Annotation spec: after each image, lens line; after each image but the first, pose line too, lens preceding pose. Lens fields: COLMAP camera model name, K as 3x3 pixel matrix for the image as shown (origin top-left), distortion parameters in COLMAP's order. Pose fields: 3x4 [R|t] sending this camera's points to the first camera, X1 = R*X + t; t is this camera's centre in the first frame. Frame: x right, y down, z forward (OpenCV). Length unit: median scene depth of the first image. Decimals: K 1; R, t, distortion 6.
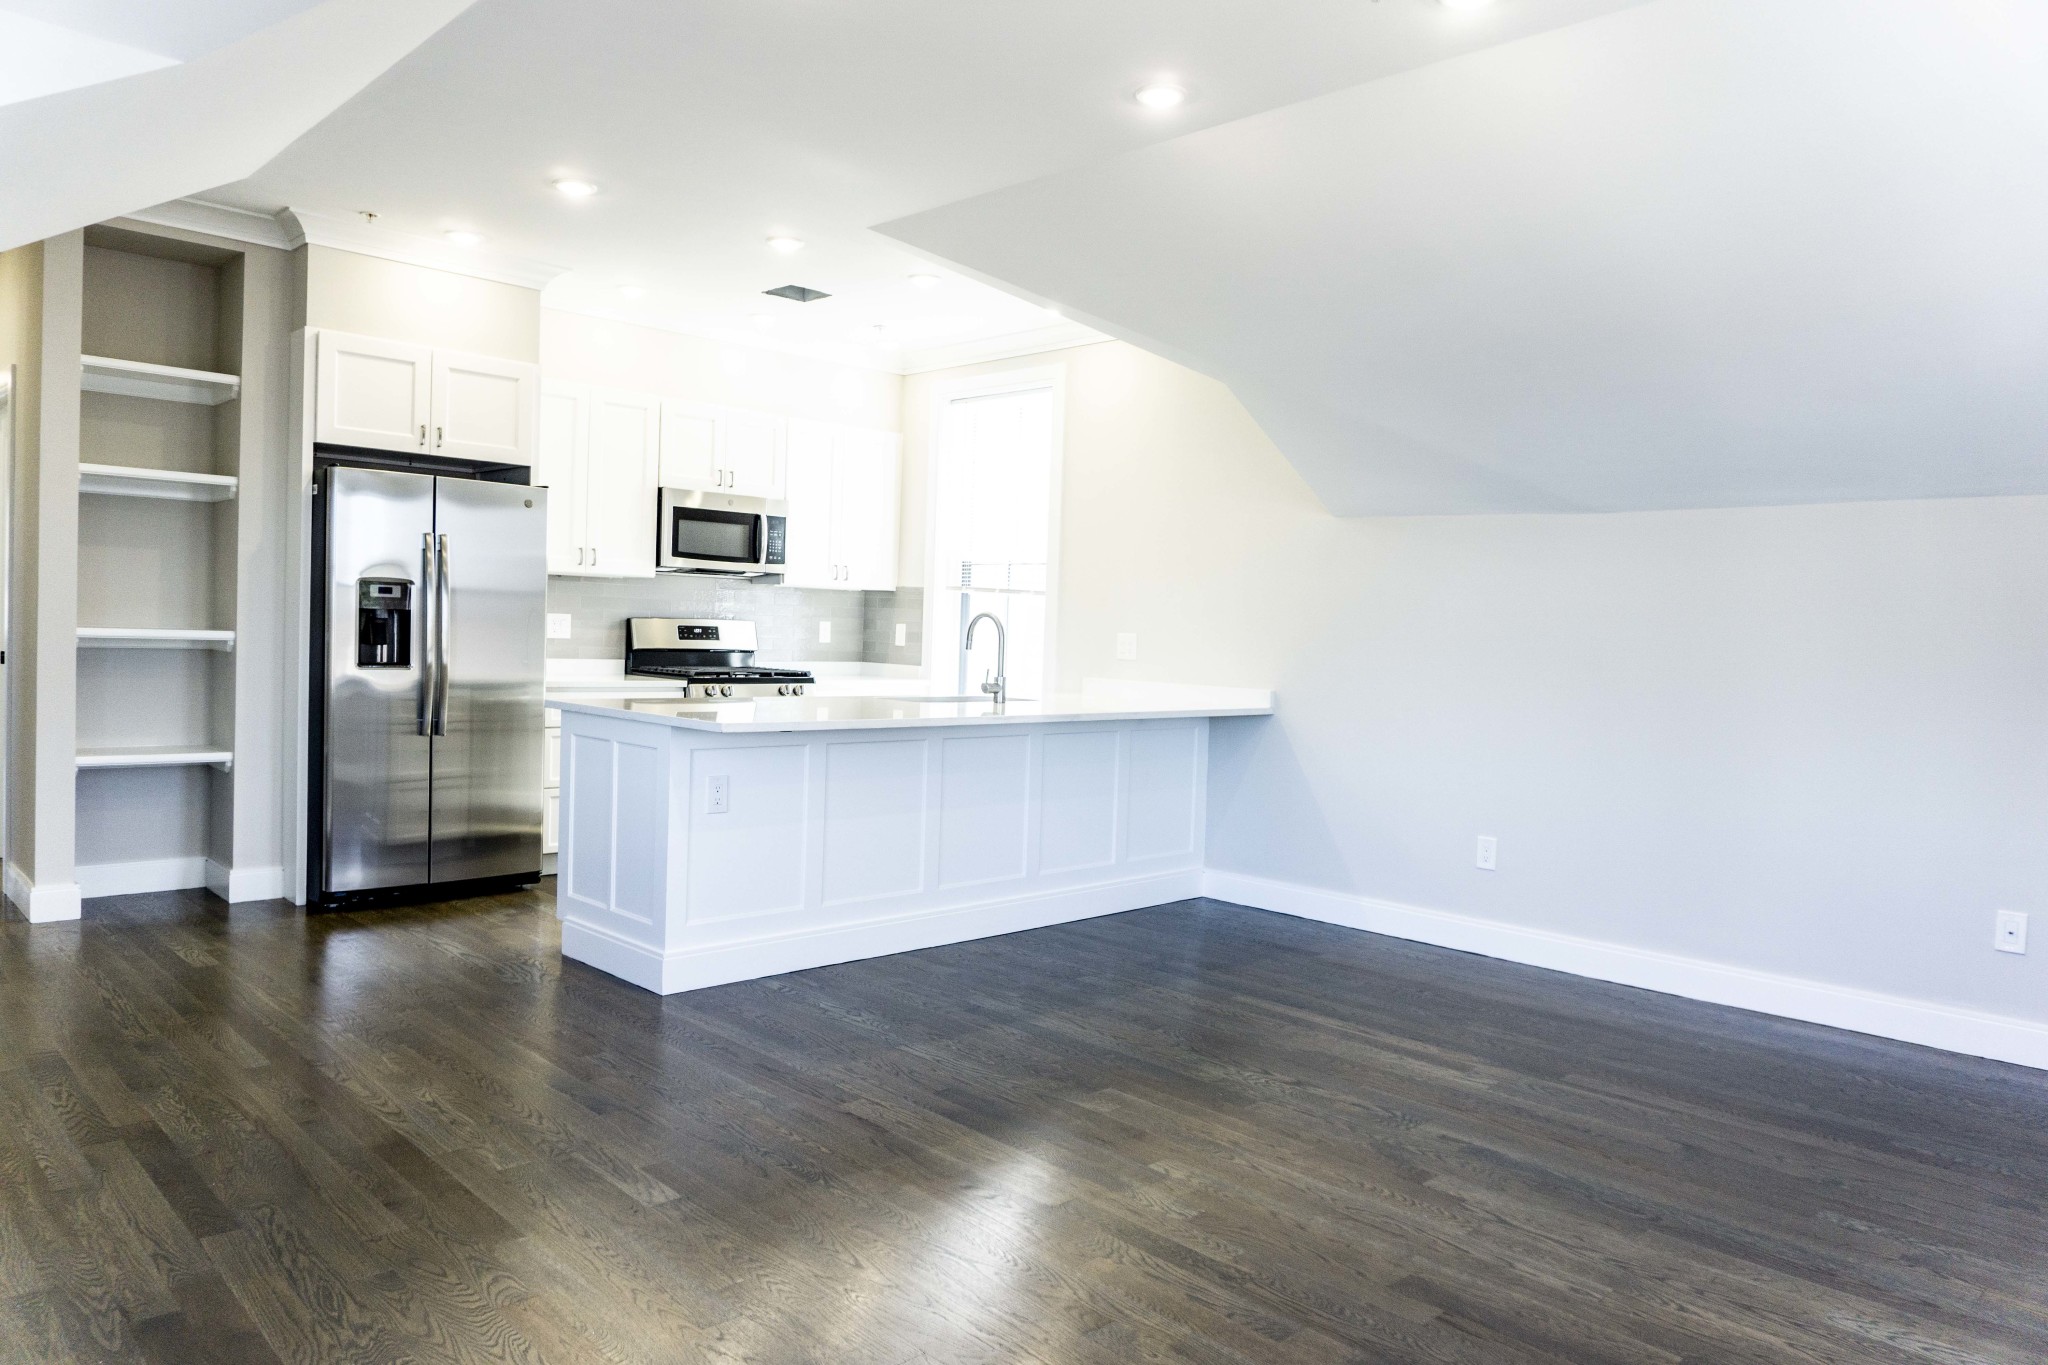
lens RADIAL K [[1353.0, 0, 1025.1], [0, 1353.0, 680.0], [0, 0, 1]] dist [0.009560, 0.005064]
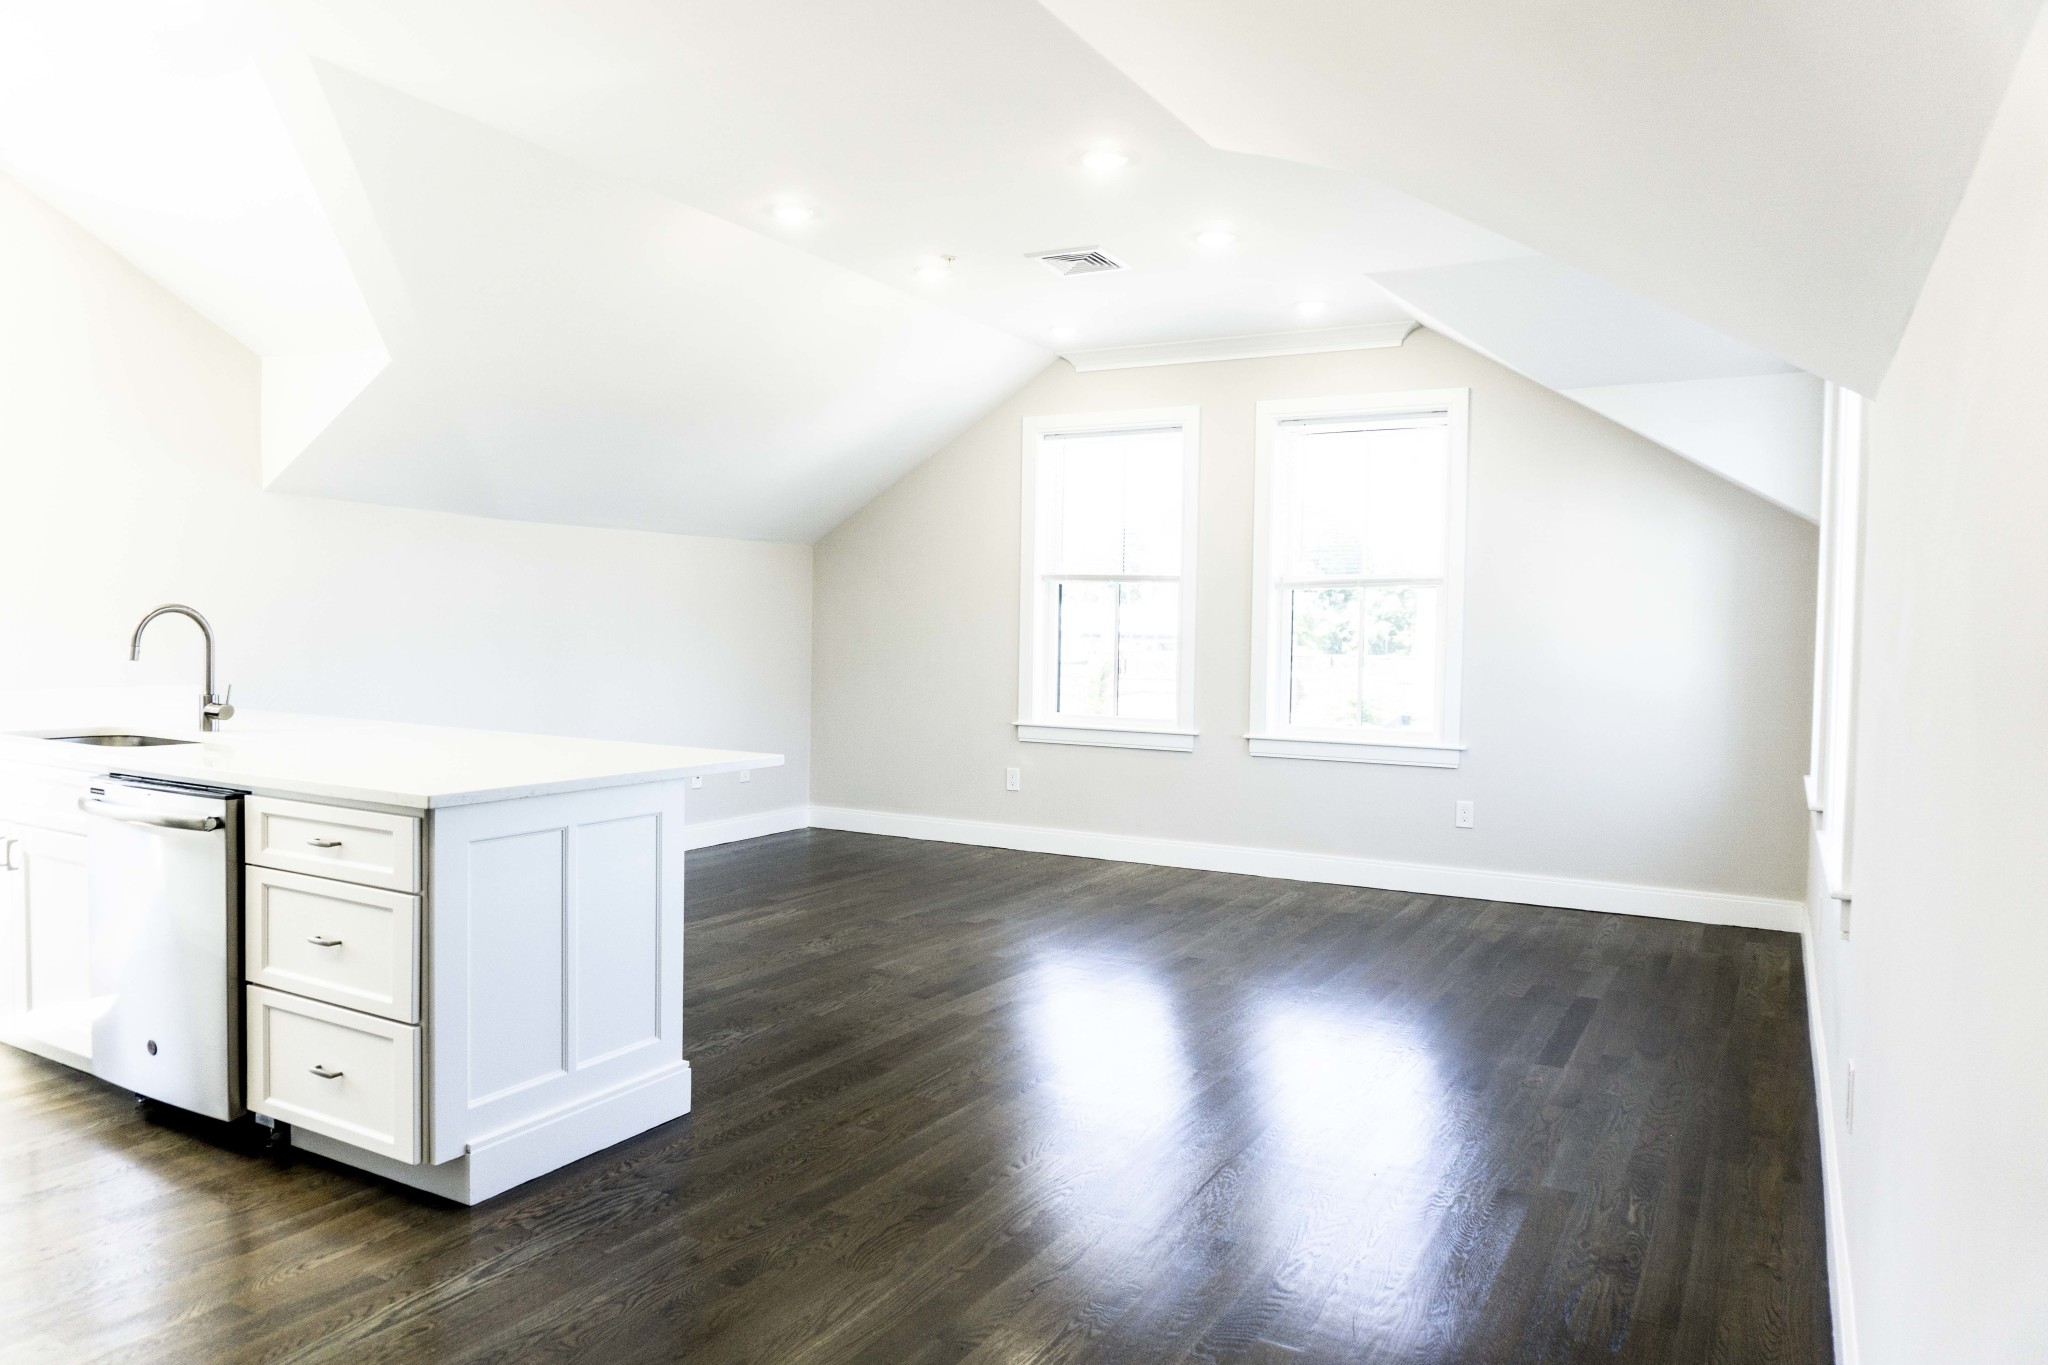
lens RADIAL K [[1353.0, 0, 1022.0], [0, 1353.0, 680.7], [0, 0, 1]] dist [0.009560, 0.005064]
pose [[-0.288798, -0.073830, 0.954539, -1.152315], [0.004903, 0.996895, 0.078590, -0.087507], [-0.957378, 0.027377, -0.287539, 1.121473]]
